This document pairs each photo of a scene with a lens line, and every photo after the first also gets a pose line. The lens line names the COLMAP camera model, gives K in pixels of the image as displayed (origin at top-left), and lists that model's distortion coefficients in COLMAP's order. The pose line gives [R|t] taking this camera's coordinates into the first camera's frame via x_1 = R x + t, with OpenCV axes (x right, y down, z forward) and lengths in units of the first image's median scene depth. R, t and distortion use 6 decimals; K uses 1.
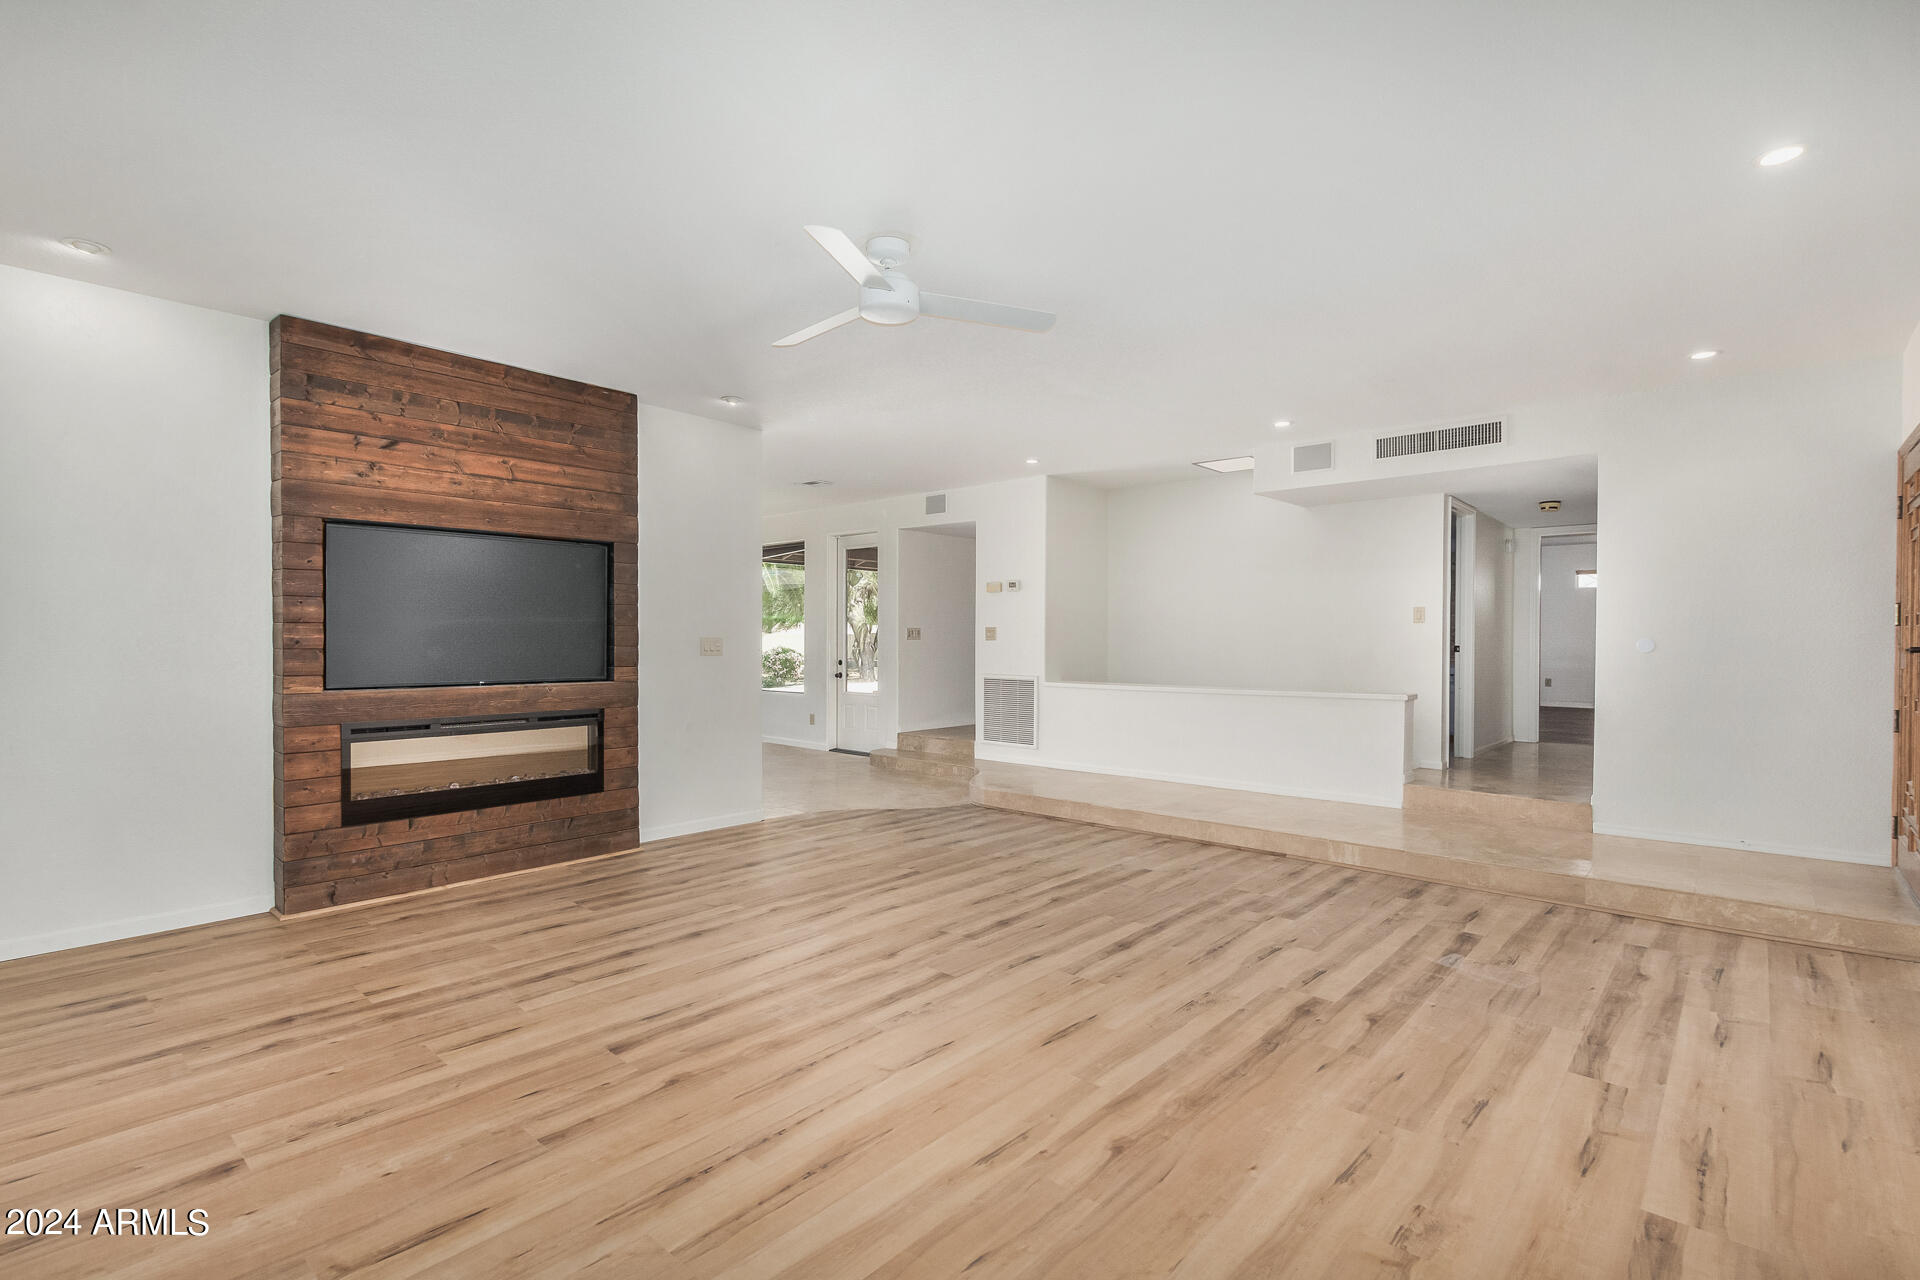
lens RADIAL K [[885.8, 0, 958.4], [0, 885.8, 640.9], [0, 0, 1]] dist [0.002772, -0.001725]
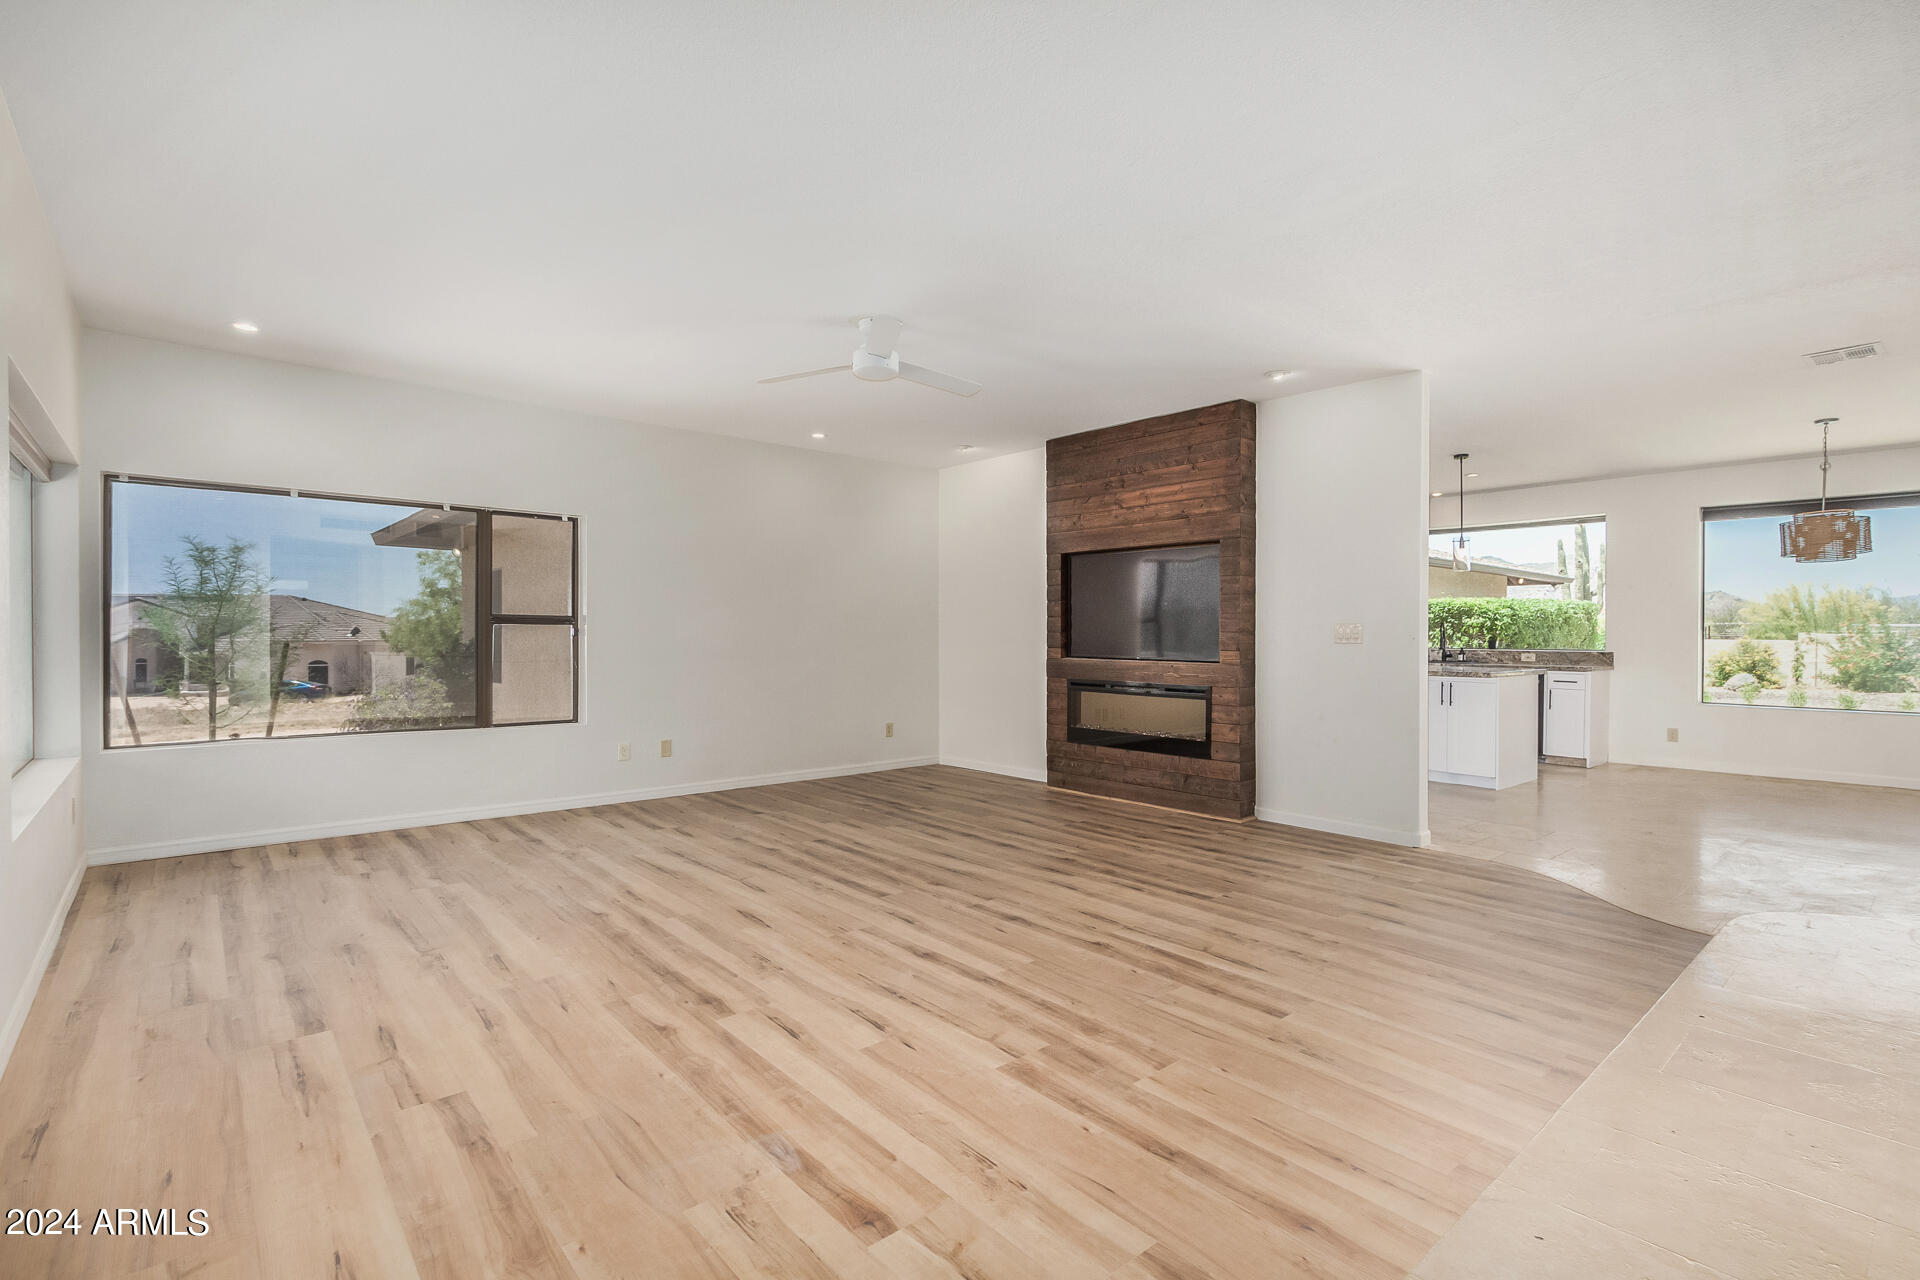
lens RADIAL K [[885.8, 0, 958.2], [0, 885.8, 636.5], [0, 0, 1]] dist [0.002772, -0.001725]
pose [[-0.120818, 0.000789, -0.992674, 1.007291], [-0.010404, 0.999944, 0.002061, 0.016331], [0.992620, 0.010577, -0.120803, 1.063437]]
